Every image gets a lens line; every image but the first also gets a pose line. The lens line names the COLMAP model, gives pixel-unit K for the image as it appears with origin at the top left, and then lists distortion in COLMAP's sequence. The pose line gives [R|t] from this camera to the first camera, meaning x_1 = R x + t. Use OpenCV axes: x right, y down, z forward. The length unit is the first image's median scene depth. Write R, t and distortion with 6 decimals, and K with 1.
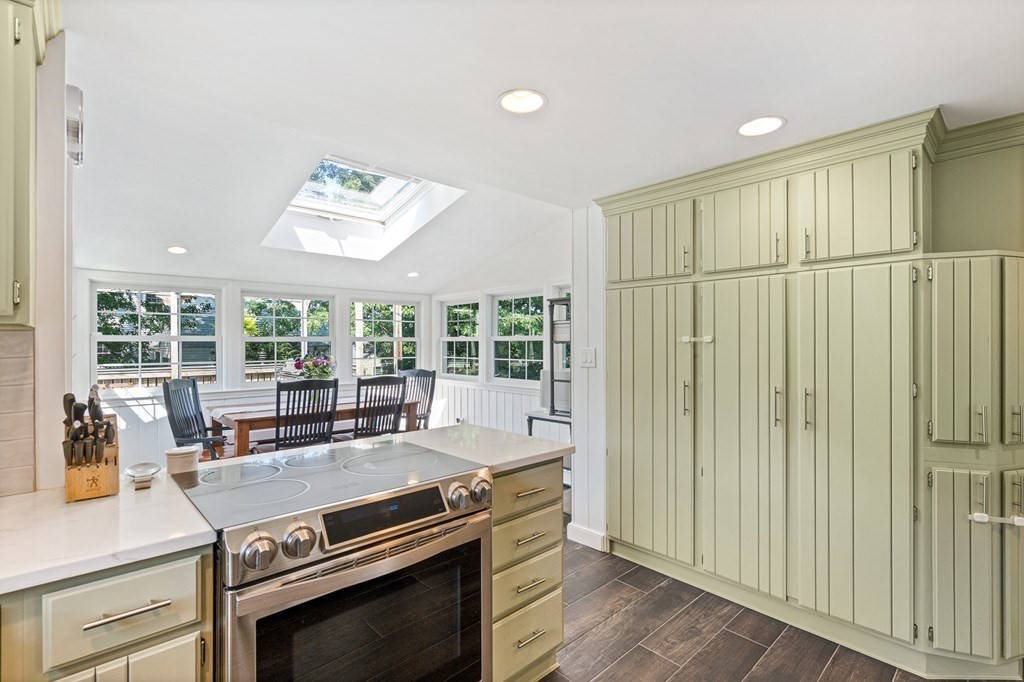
lens RADIAL K [[472.7, 0, 517.6], [0, 472.7, 340.5], [0, 0, 1]] dist [-0.007858, 0.002356]
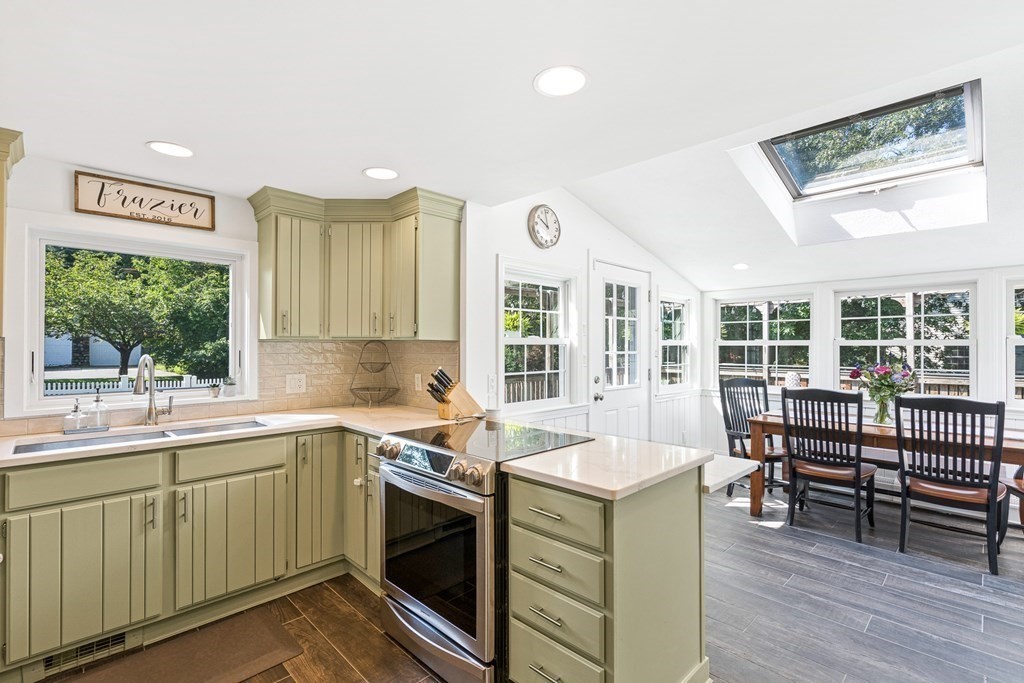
lens RADIAL K [[472.7, 0, 511.9], [0, 472.7, 343.1], [0, 0, 1]] dist [-0.007858, 0.002356]
pose [[0.013882, -0.004139, -0.999895, 0.357848], [0.001033, 0.999991, -0.004125, 0.000222], [0.999903, -0.000975, 0.013886, 0.357358]]
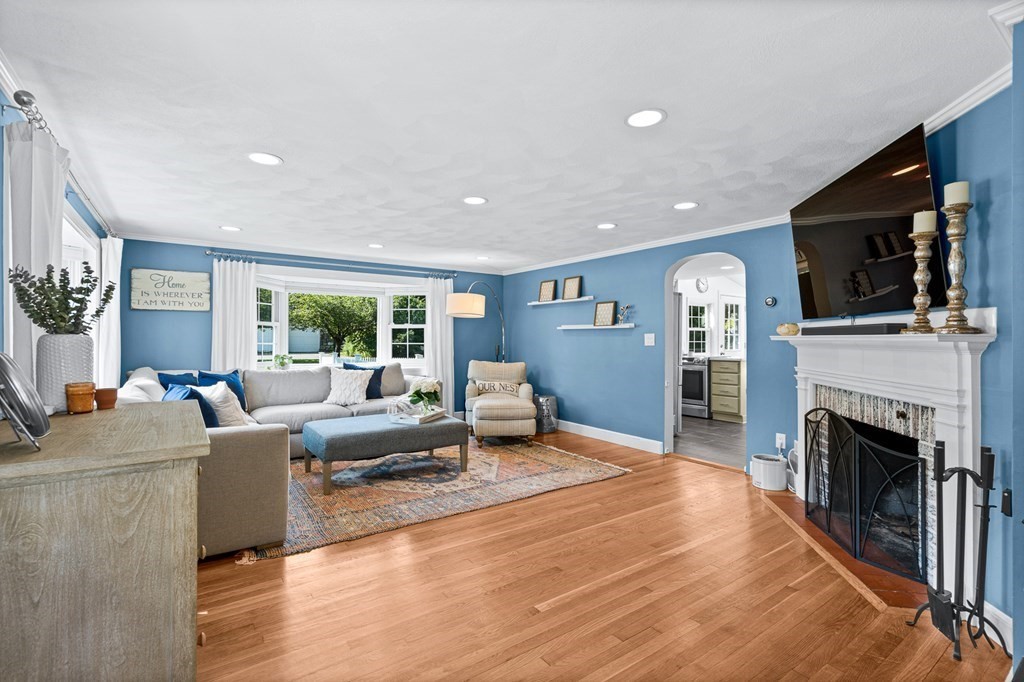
lens RADIAL K [[472.7, 0, 497.9], [0, 472.7, 340.1], [0, 0, 1]] dist [-0.007858, 0.002356]
pose [[-0.169998, 0.000898, -0.985444, 1.643166], [-0.000621, 0.999999, 0.001019, 0.037125], [0.985444, 0.000785, -0.169997, -0.073462]]
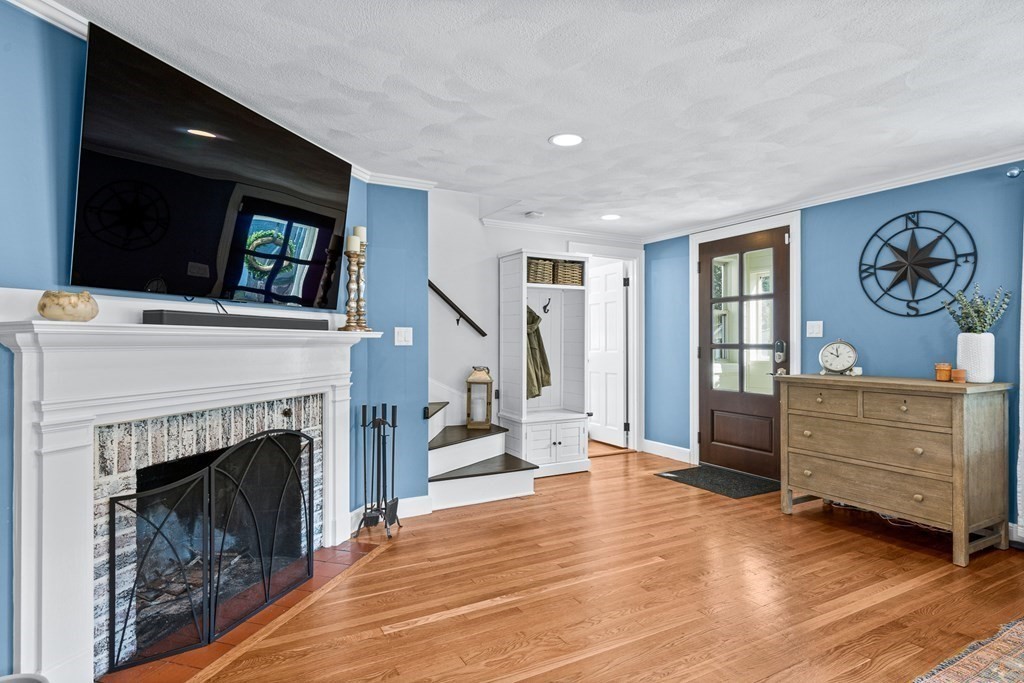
lens RADIAL K [[547.7, 0, 506.3], [0, 547.7, 343.0], [0, 0, 1]] dist [-0.000558, 0.001018]
pose [[0.267197, -0.005239, 0.963628, 0.468685], [0.000421, 0.999986, 0.005320, 0.042394], [-0.963642, -0.001015, 0.267195, -0.109896]]
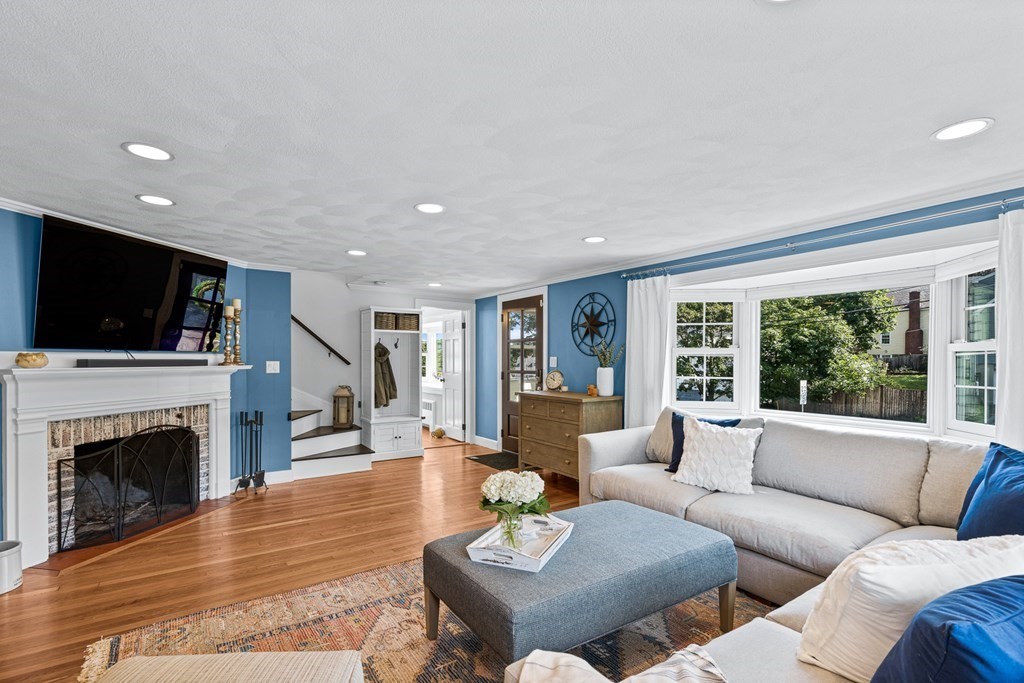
lens RADIAL K [[472.7, 0, 506.0], [0, 472.7, 365.6], [0, 0, 1]] dist [-0.007858, 0.002356]
pose [[0.170564, -0.013881, 0.985249, 0.230172], [-0.003210, 0.999888, 0.014643, 0.014946], [-0.985341, -0.005660, 0.170500, -0.465280]]
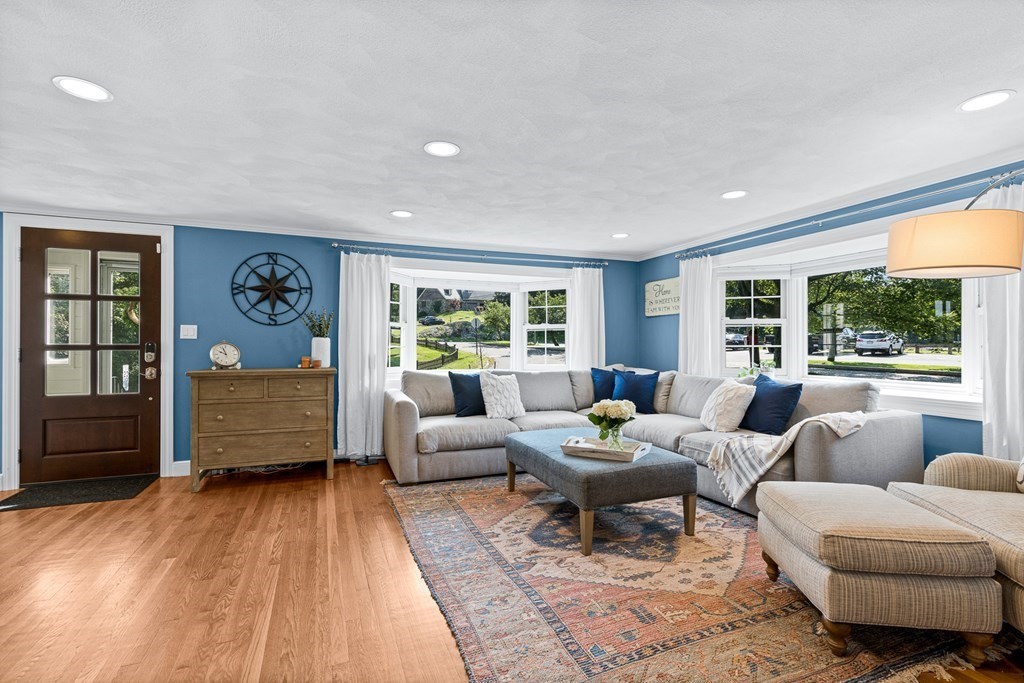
lens RADIAL K [[472.7, 0, 513.2], [0, 472.7, 341.7], [0, 0, 1]] dist [-0.007858, 0.002356]
pose [[-0.929298, 0.001564, 0.369327, 0.567649], [-0.002357, 0.999946, -0.010165, 0.051368], [-0.369322, -0.010317, -0.929244, 0.270325]]
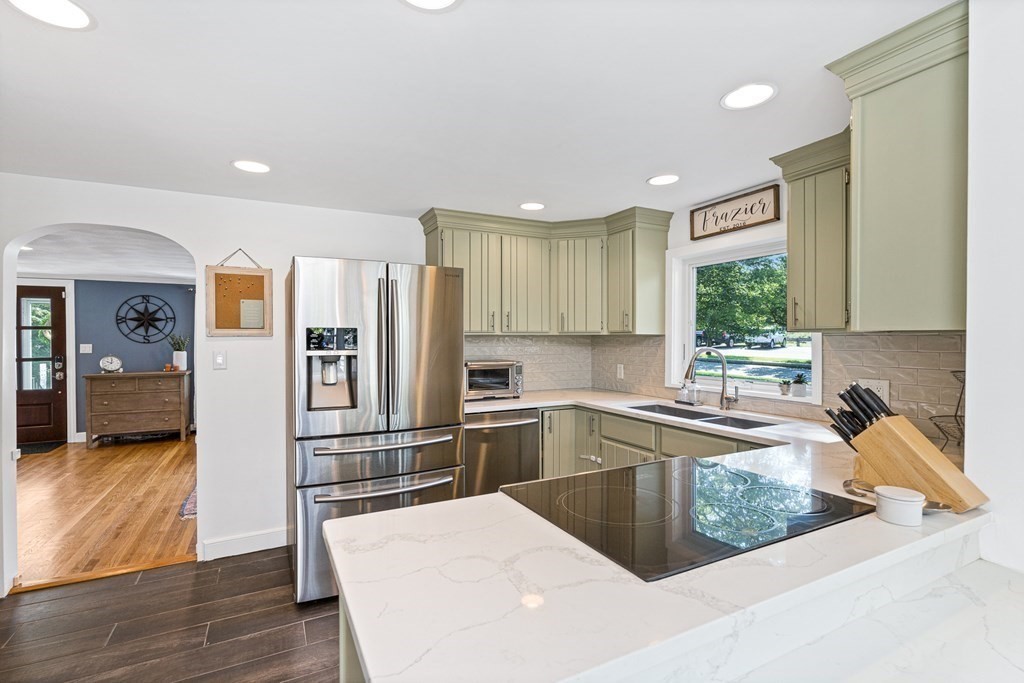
lens RADIAL K [[472.7, 0, 511.8], [0, 472.7, 341.7], [0, 0, 1]] dist [-0.007858, 0.002356]
pose [[-0.959933, 0.001344, 0.280227, -0.148584], [0.002694, 0.999987, 0.004433, -0.001143], [-0.280218, 0.005010, -0.959923, 0.658838]]
